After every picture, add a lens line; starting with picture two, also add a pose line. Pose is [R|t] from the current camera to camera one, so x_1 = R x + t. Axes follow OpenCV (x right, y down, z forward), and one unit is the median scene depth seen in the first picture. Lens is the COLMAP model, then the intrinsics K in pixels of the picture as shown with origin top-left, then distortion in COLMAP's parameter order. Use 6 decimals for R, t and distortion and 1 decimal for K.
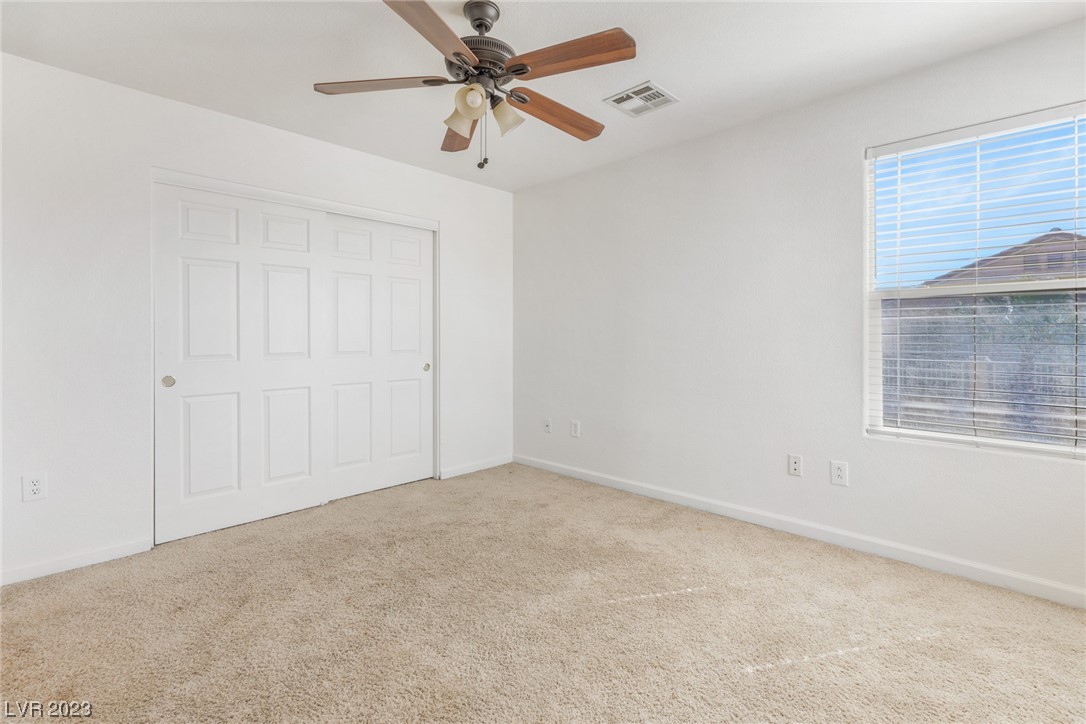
lens RADIAL K [[493.7, 0, 550.0], [0, 493.7, 336.9], [0, 0, 1]] dist [0.001801, 0.000048]
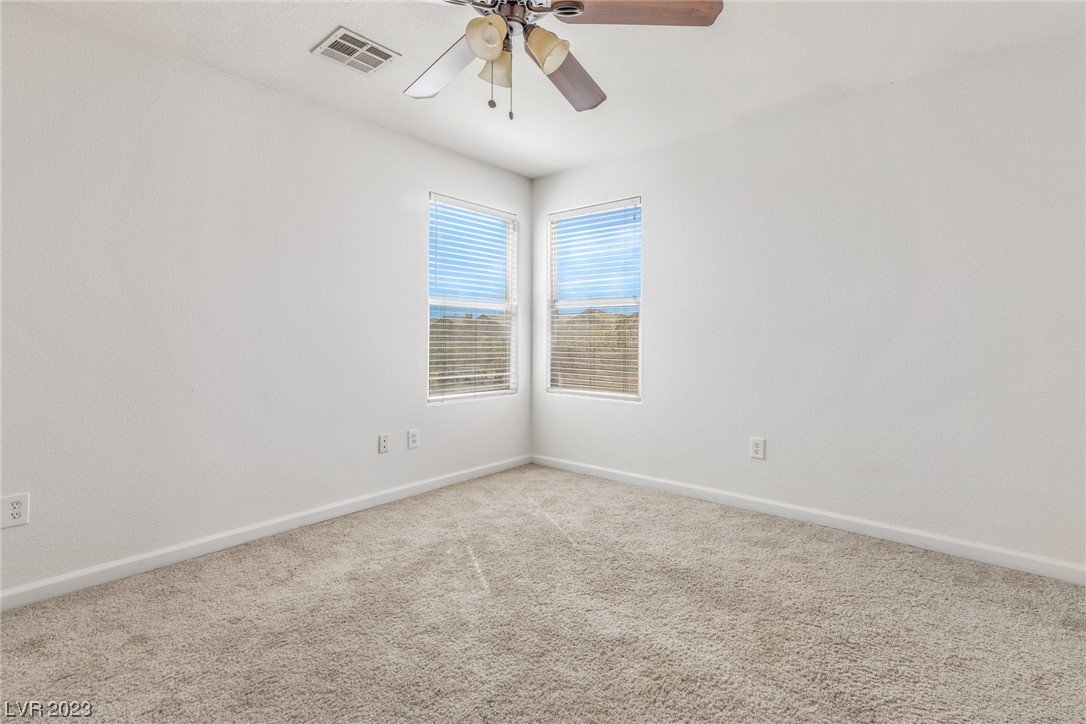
lens RADIAL K [[493.7, 0, 550.0], [0, 493.7, 336.9], [0, 0, 1]] dist [0.001801, 0.000048]
pose [[-0.031988, -0.007834, 0.999458, -0.623939], [-0.003322, 0.999965, 0.007731, 0.002878], [-0.999483, -0.003073, -0.032013, 0.620968]]
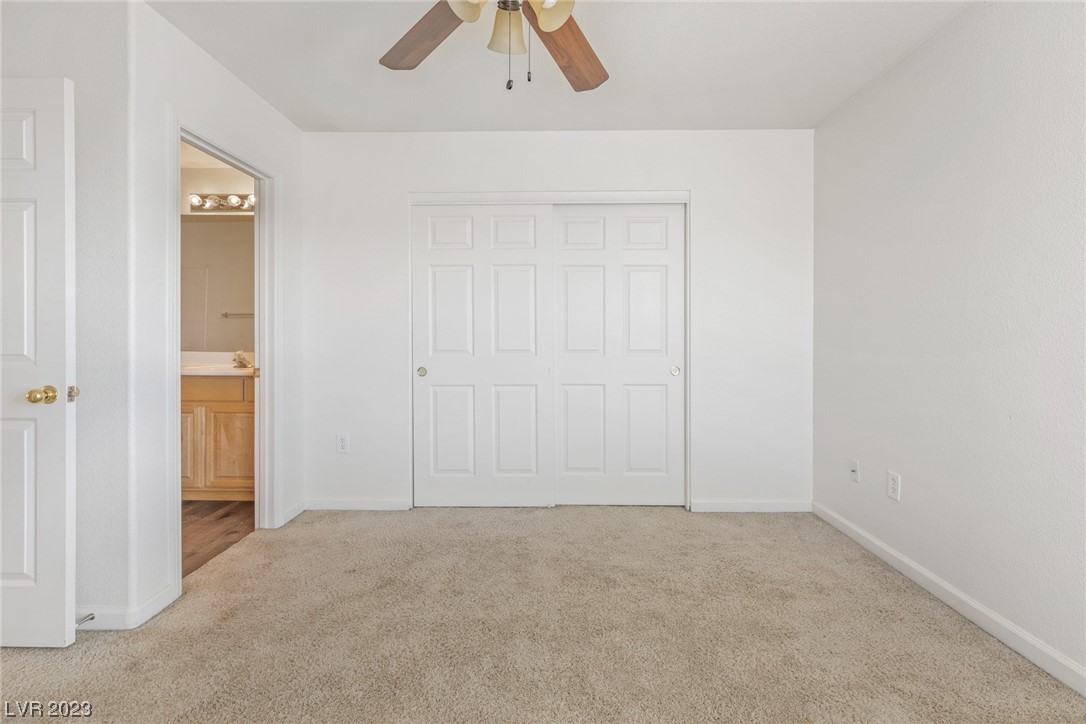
lens RADIAL K [[493.7, 0, 550.0], [0, 493.7, 336.9], [0, 0, 1]] dist [0.001801, 0.000048]
pose [[0.686349, 0.004857, -0.727256, 0.267478], [0.000334, 0.999975, 0.006994, -0.001186], [0.727272, -0.005044, 0.686330, 0.369919]]
